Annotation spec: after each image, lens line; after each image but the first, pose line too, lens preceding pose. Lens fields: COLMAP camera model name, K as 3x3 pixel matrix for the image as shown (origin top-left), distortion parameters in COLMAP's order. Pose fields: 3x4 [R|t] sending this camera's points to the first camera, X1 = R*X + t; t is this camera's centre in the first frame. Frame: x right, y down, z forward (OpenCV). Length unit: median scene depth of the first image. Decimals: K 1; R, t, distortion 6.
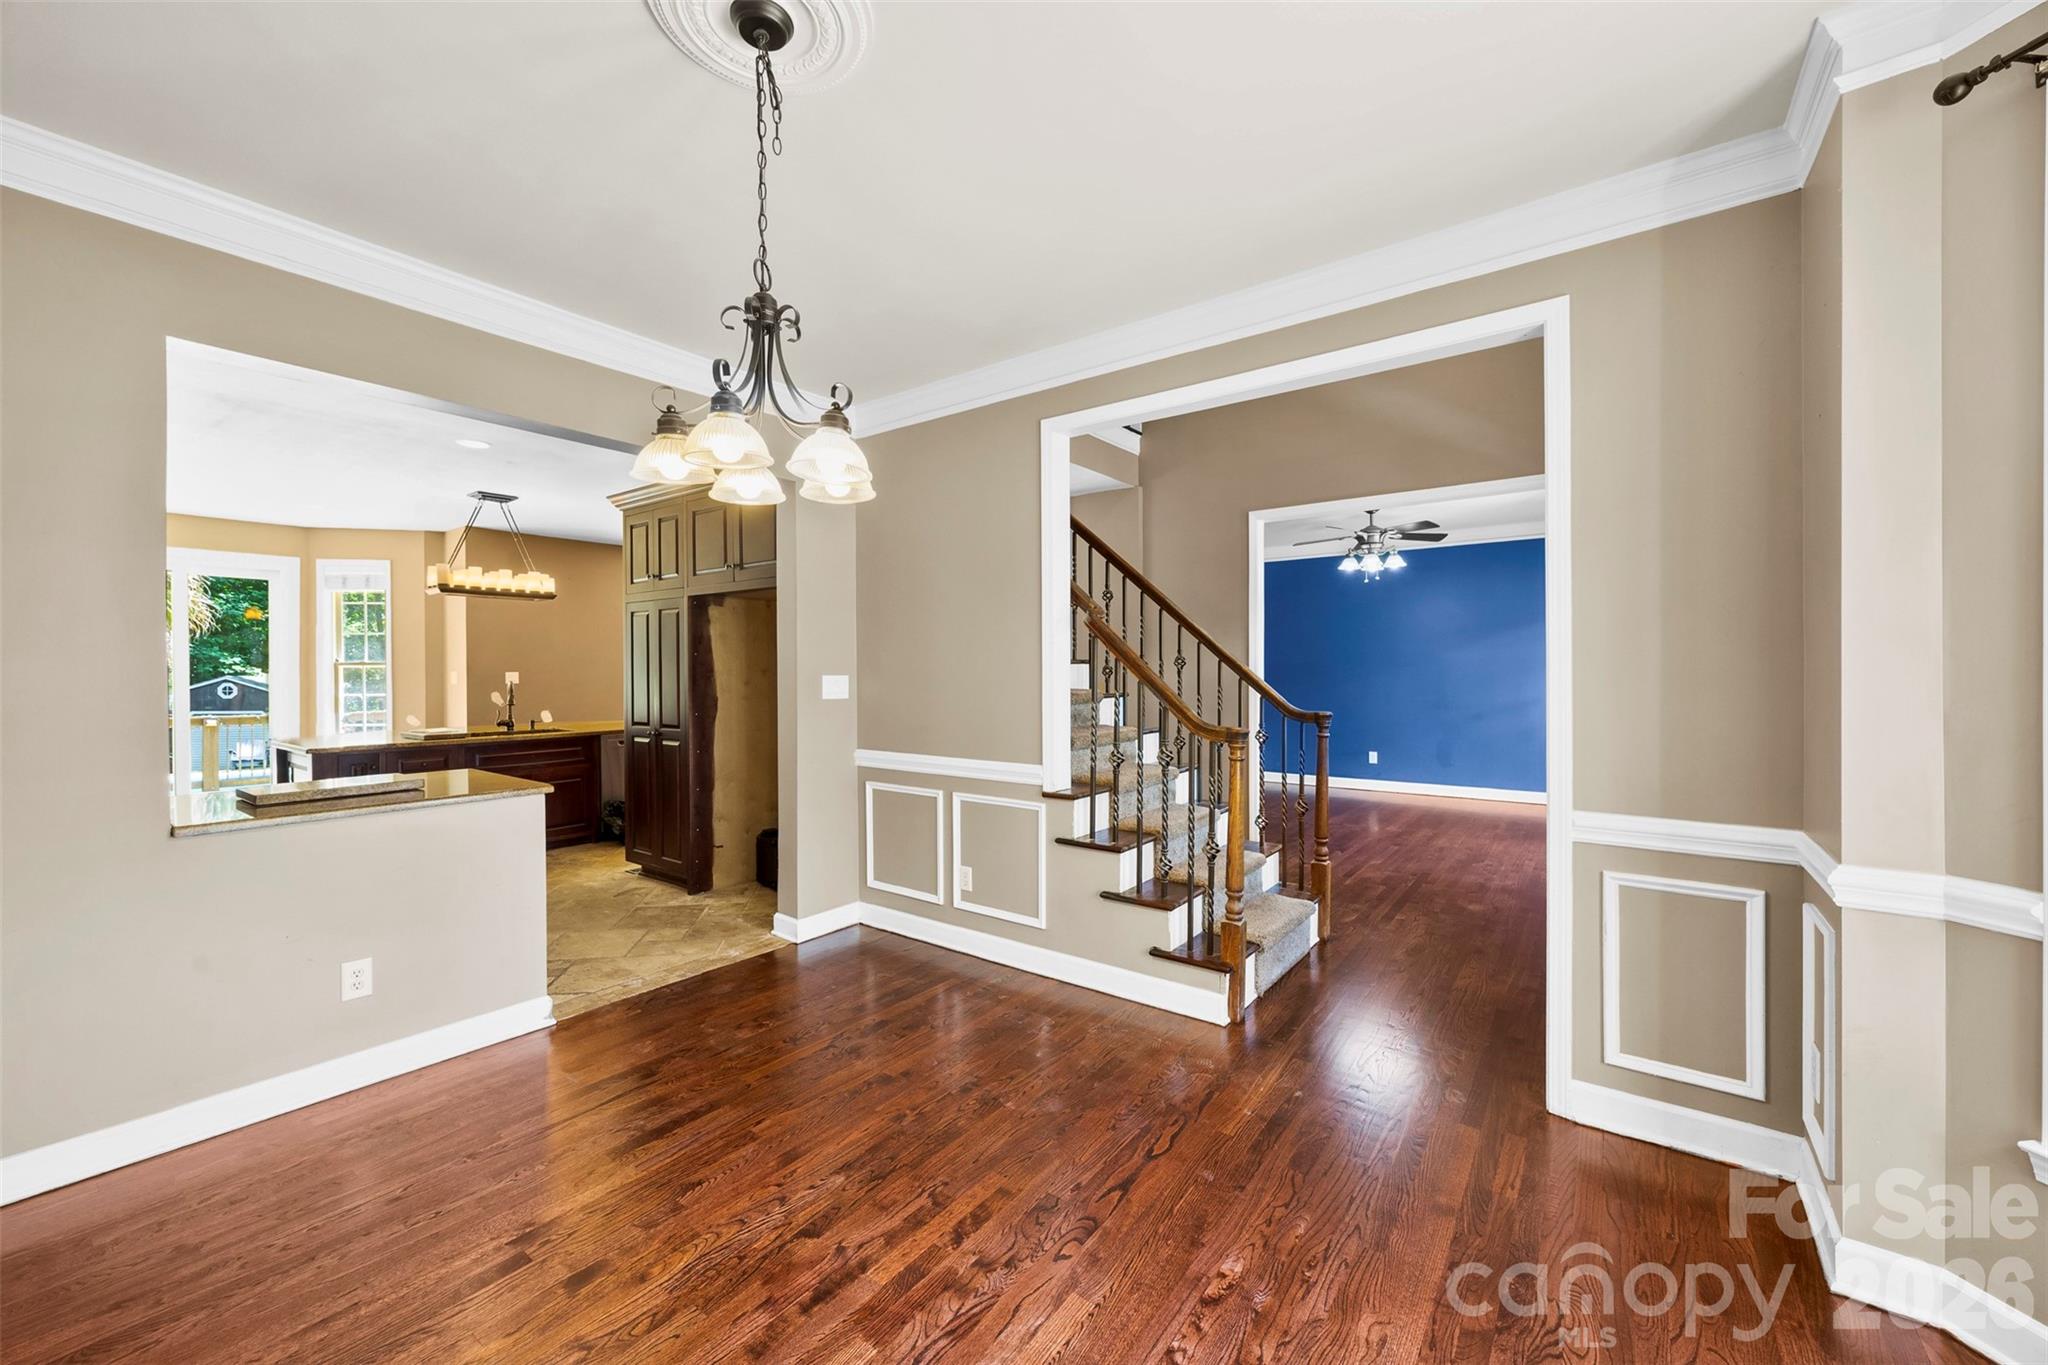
lens RADIAL K [[798.2, 0, 1020.3], [0, 798.2, 670.7], [0, 0, 1]] dist [-0.000355, 0.000066]
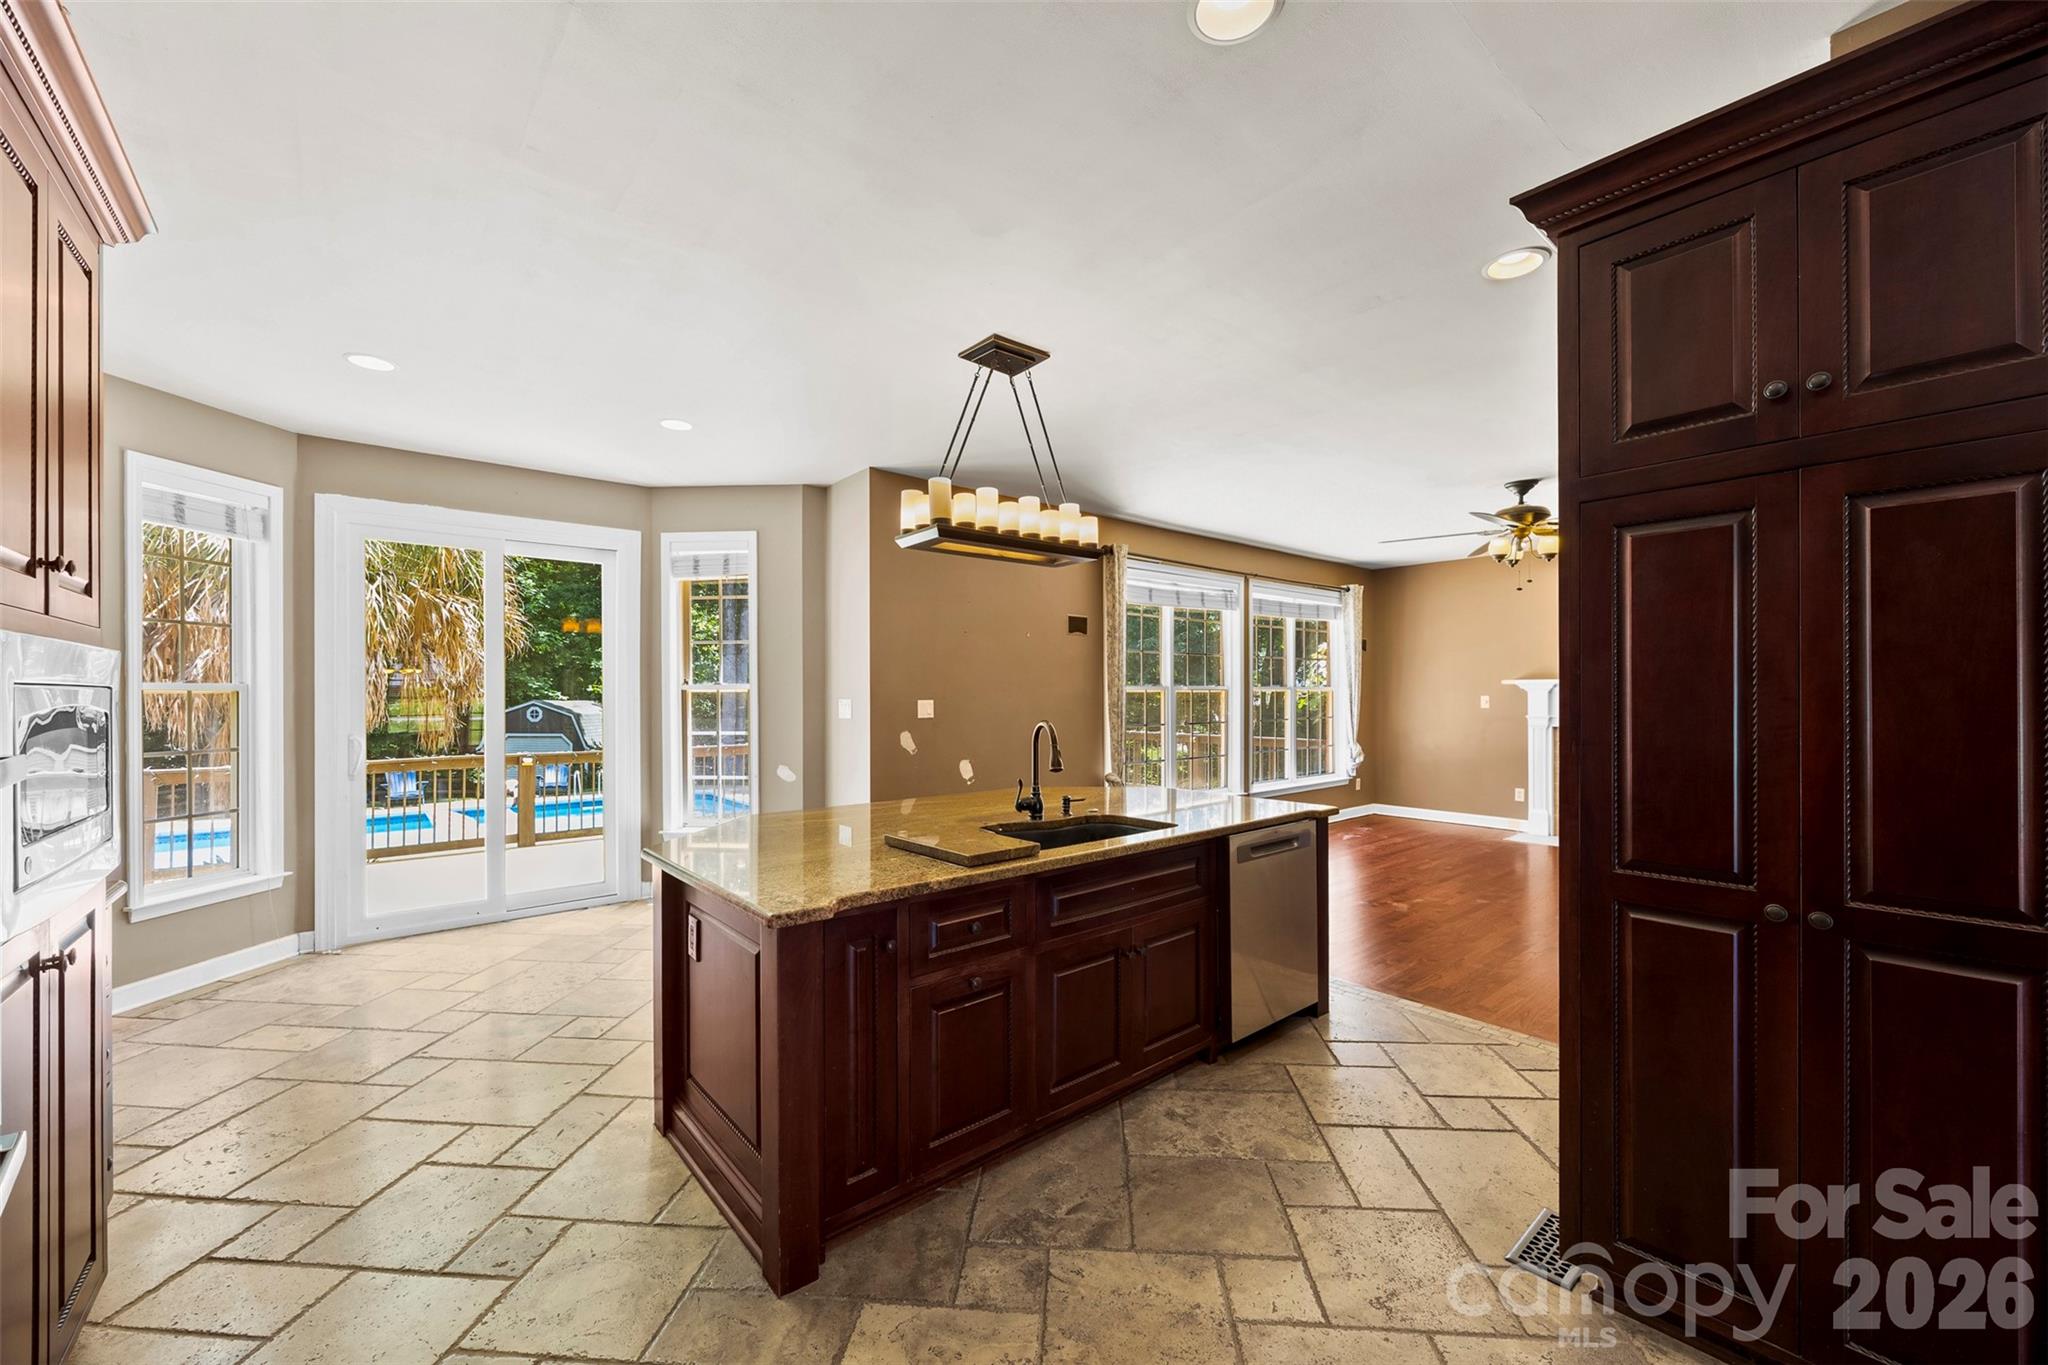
lens RADIAL K [[789.5, 0, 1016.8], [0, 789.5, 689.8], [0, 0, 1]] dist [-0.002962, -0.000091]
pose [[0.973769, -0.001933, -0.227531, -0.427921], [0.000770, 0.999986, -0.005201, -0.002825], [0.227538, 0.004889, 0.973757, 0.410670]]
